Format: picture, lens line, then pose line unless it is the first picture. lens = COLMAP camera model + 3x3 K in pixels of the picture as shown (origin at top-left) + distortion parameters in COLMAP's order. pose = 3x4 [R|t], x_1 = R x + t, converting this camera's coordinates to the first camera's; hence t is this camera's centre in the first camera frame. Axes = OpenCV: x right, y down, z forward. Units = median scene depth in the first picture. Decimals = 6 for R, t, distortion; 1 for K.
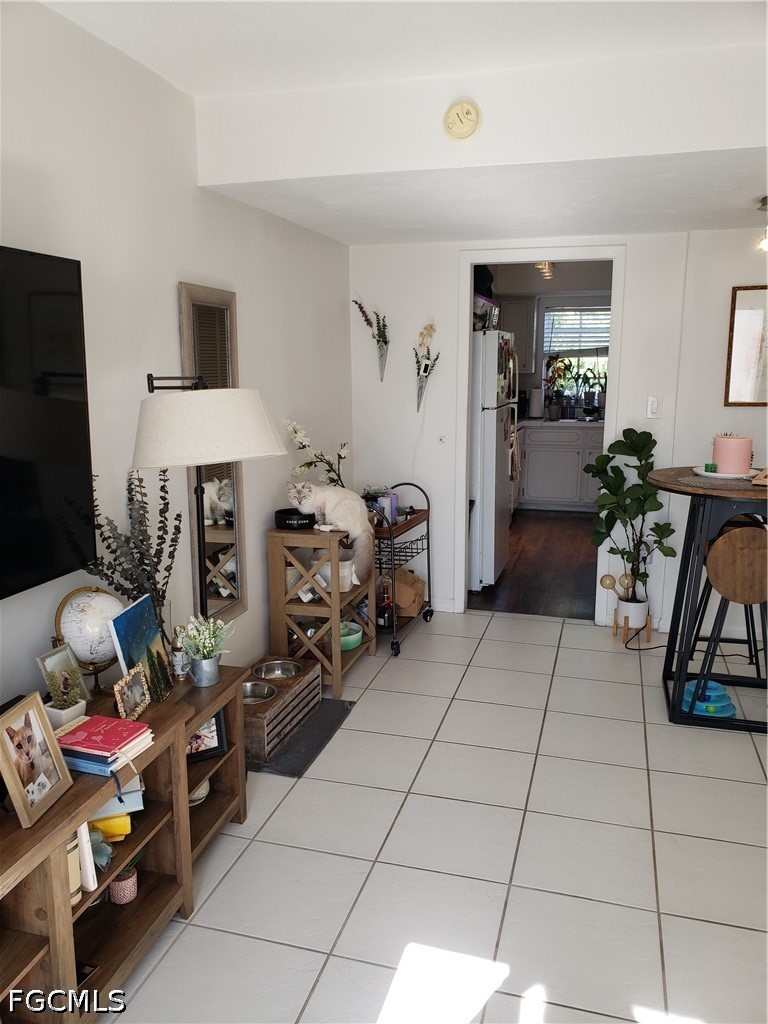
lens RADIAL K [[788.5, 0, 374.0], [0, 788.5, 510.6], [0, 0, 1]] dist [0.022530, -0.025845]
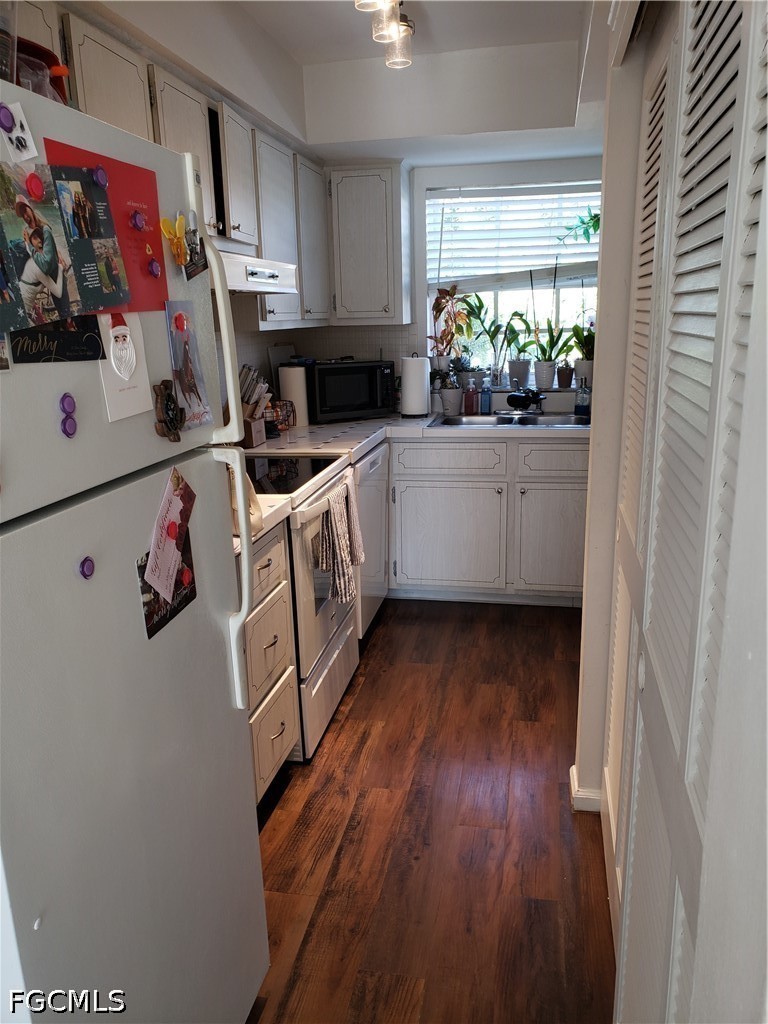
lens RADIAL K [[788.5, 0, 391.1], [0, 788.5, 520.0], [0, 0, 1]] dist [0.022530, -0.025845]
pose [[0.993720, -0.047982, 0.101088, 0.135202], [0.041268, 0.996866, 0.067496, -0.085306], [-0.104010, -0.062901, 0.992585, 0.499321]]
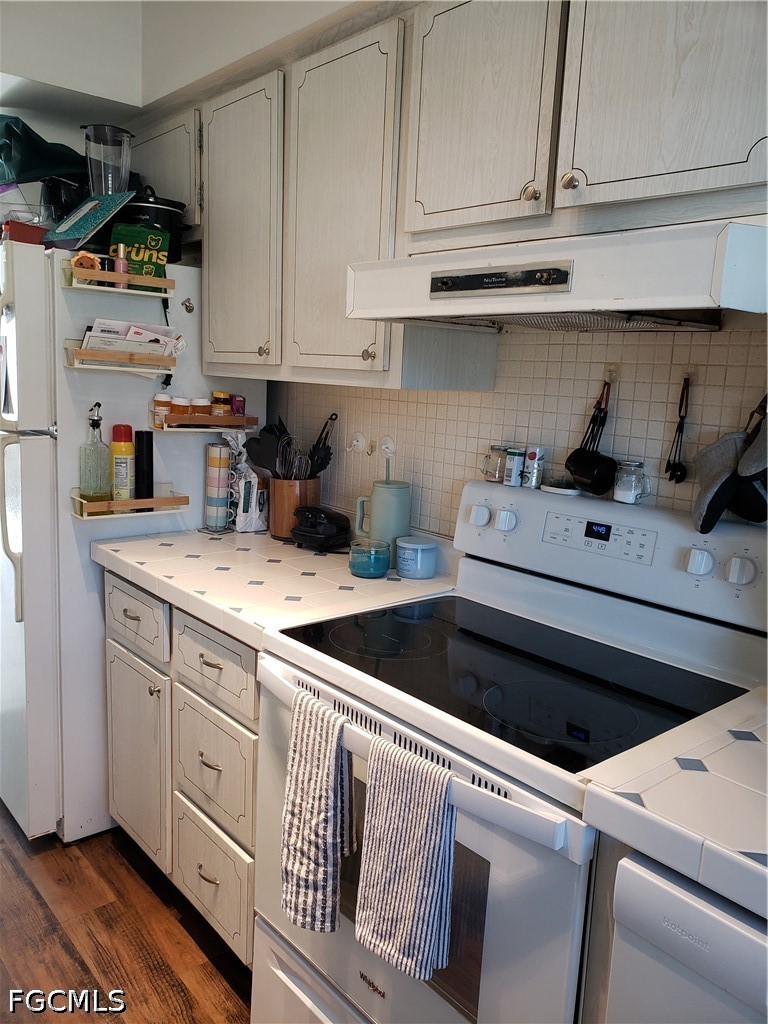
lens RADIAL K [[788.5, 0, 388.2], [0, 788.5, 527.4], [0, 0, 1]] dist [0.022530, -0.025845]
pose [[-0.527209, 0.143058, -0.837607, 0.265087], [-0.202516, 0.936168, 0.287360, -0.157961], [0.825250, 0.321128, -0.464585, 0.892449]]
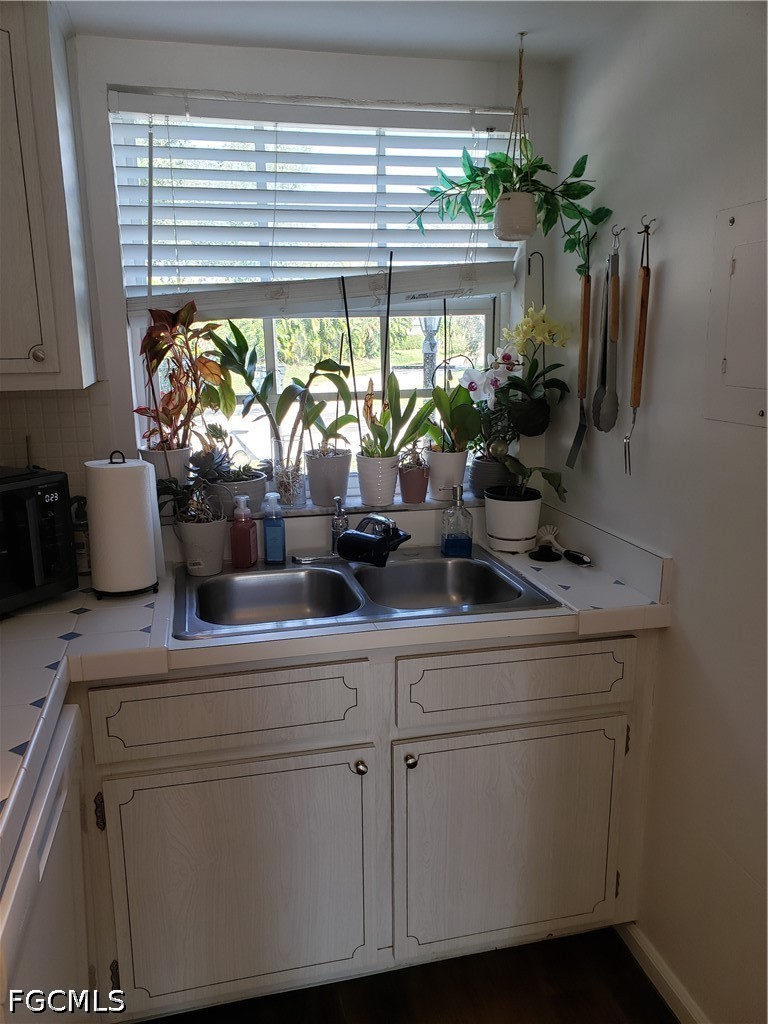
lens RADIAL K [[788.5, 0, 383.3], [0, 788.5, 522.8], [0, 0, 1]] dist [0.022530, -0.025845]
pose [[0.859174, -0.124804, 0.496230, 0.157350], [0.102687, 0.992124, 0.071731, -0.143494], [-0.501274, -0.010673, 0.865223, 0.765555]]
